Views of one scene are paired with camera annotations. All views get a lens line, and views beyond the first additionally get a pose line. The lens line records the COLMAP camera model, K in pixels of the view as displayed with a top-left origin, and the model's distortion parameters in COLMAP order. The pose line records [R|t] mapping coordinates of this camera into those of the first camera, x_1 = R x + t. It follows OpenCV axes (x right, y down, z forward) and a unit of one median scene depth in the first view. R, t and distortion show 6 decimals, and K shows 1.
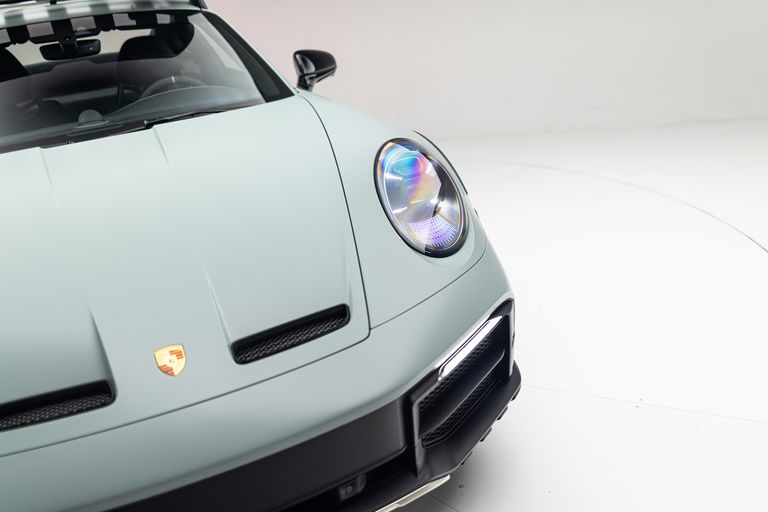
lens RADIAL K [[770.2, 0, 391.9], [0, 770.2, 255.9], [0, 0, 1]] dist [0.000208, 0.000000]
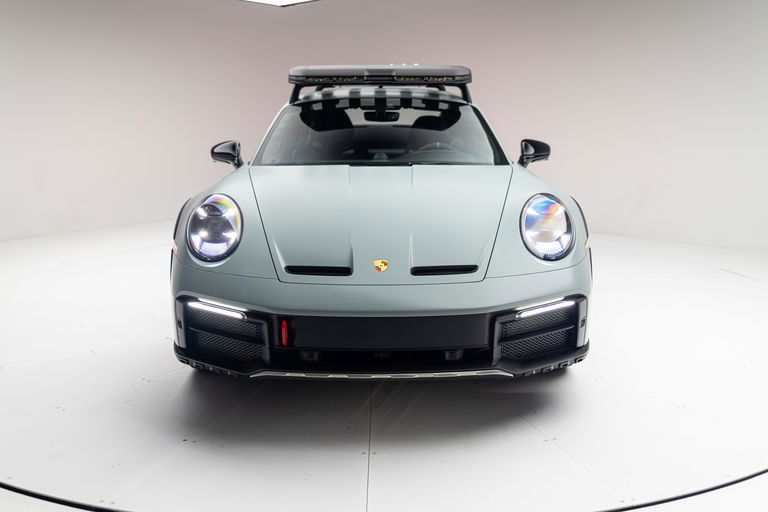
lens RADIAL K [[770.2, 0, 385.1], [0, 770.2, 259.6], [0, 0, 1]] dist [0.000208, 0.000000]
pose [[0.911799, 0.201804, -0.357629, 0.222160], [-0.242697, 0.967358, -0.072909, 0.134451], [0.331242, 0.153274, 0.931013, -0.440676]]
